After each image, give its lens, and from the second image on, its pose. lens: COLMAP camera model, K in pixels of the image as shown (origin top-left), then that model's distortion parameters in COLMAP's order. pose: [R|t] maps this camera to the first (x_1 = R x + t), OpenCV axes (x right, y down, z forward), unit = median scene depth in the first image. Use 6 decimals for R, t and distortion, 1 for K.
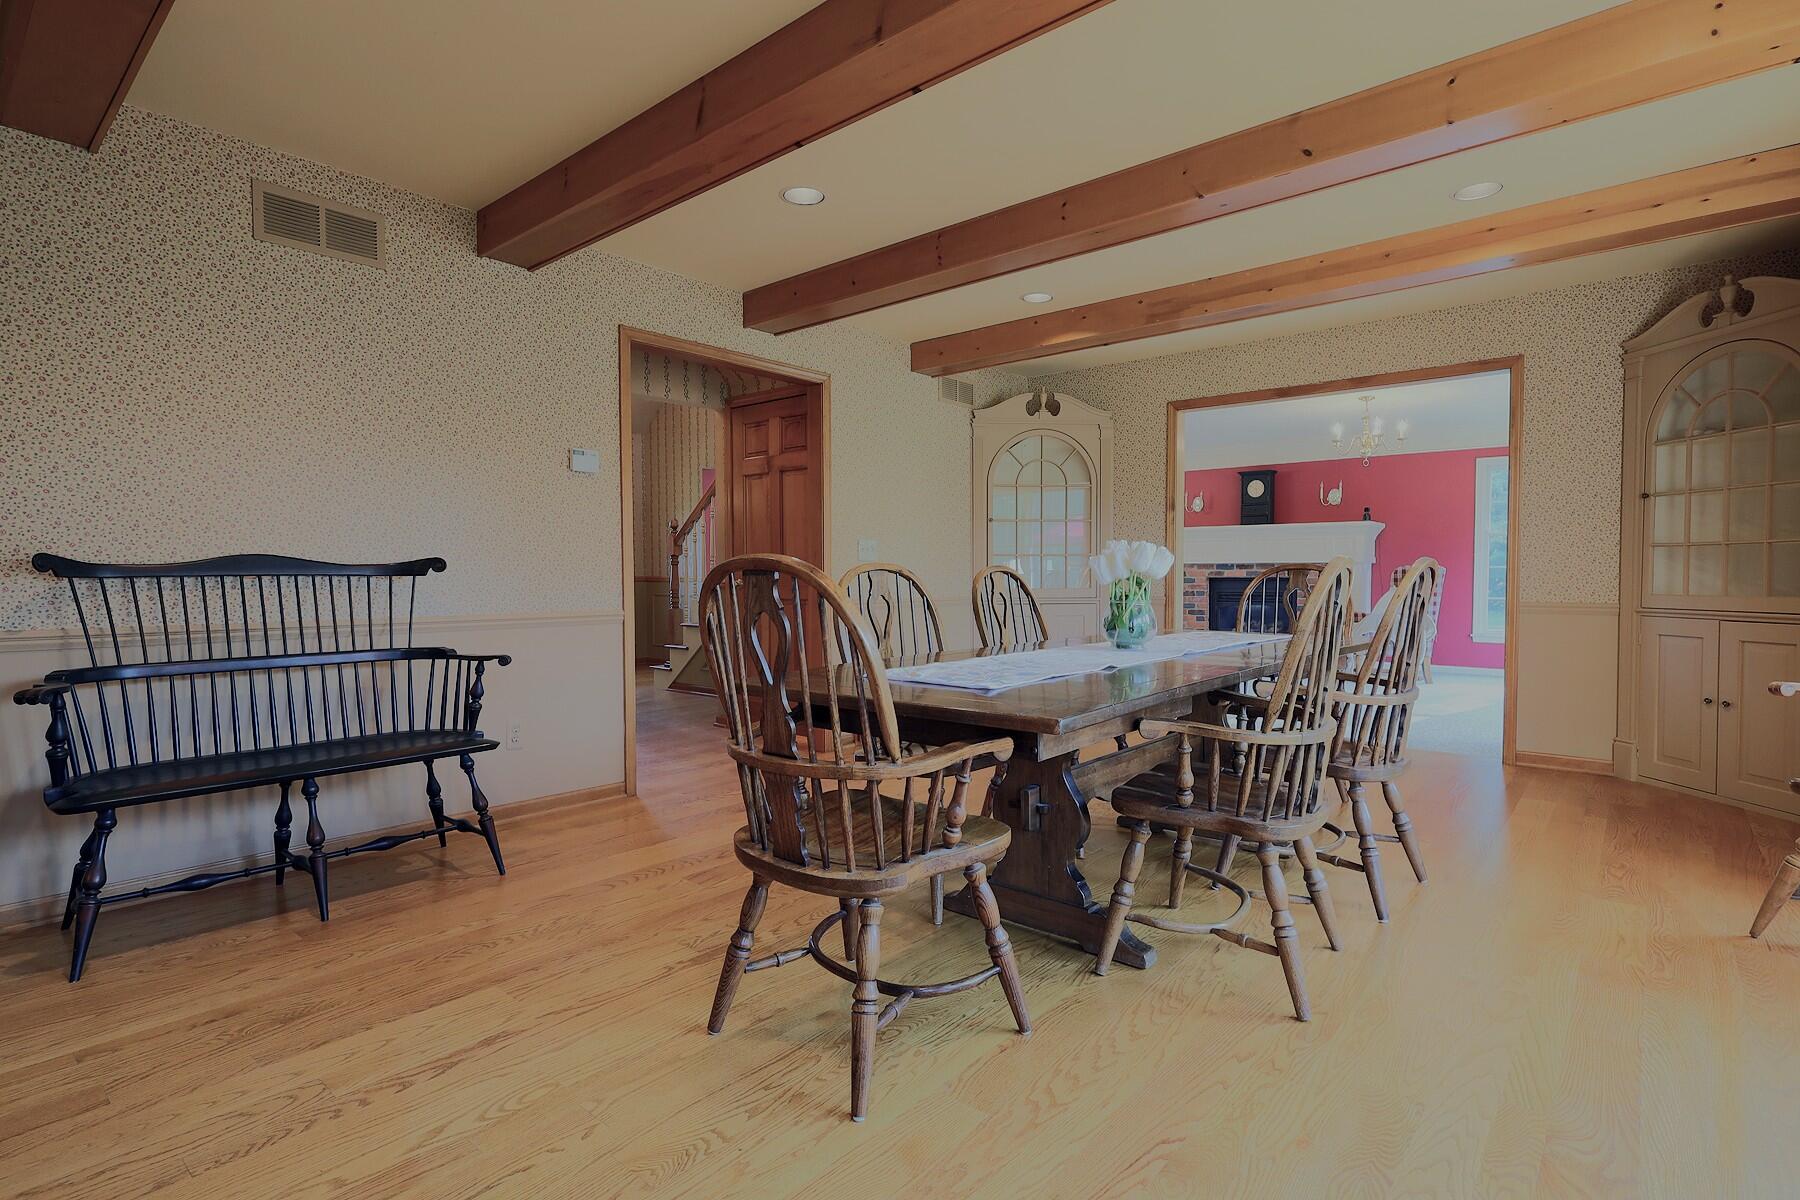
lens RADIAL K [[886.4, 0, 893.3], [0, 886.4, 600.8], [0, 0, 1]] dist [-0.021221, 0.012657]
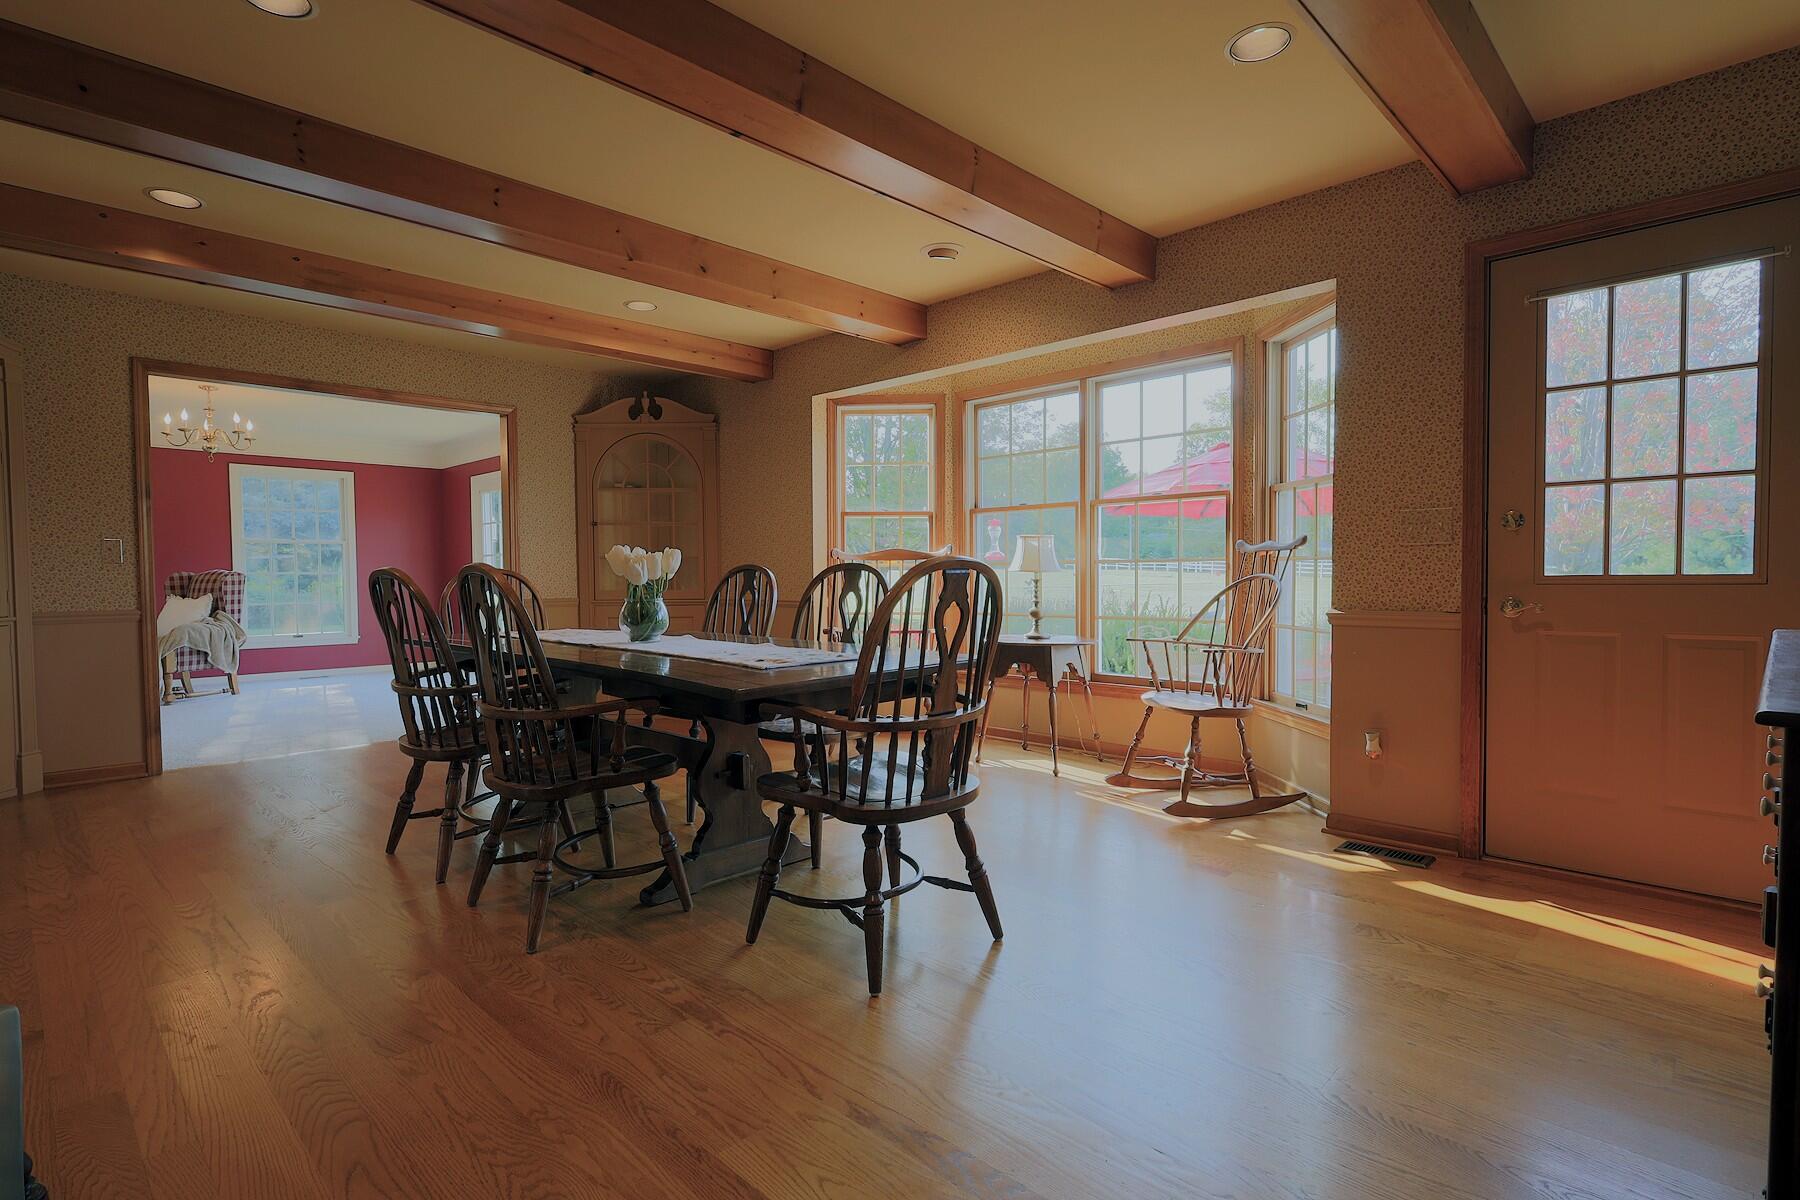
lens RADIAL K [[886.4, 0, 893.3], [0, 886.4, 600.8], [0, 0, 1]] dist [-0.021221, 0.012657]
pose [[0.059201, -0.026953, 0.997882, -0.666959], [0.037861, 0.998977, 0.024736, -0.009873], [-0.997528, 0.036316, 0.060161, 0.472425]]
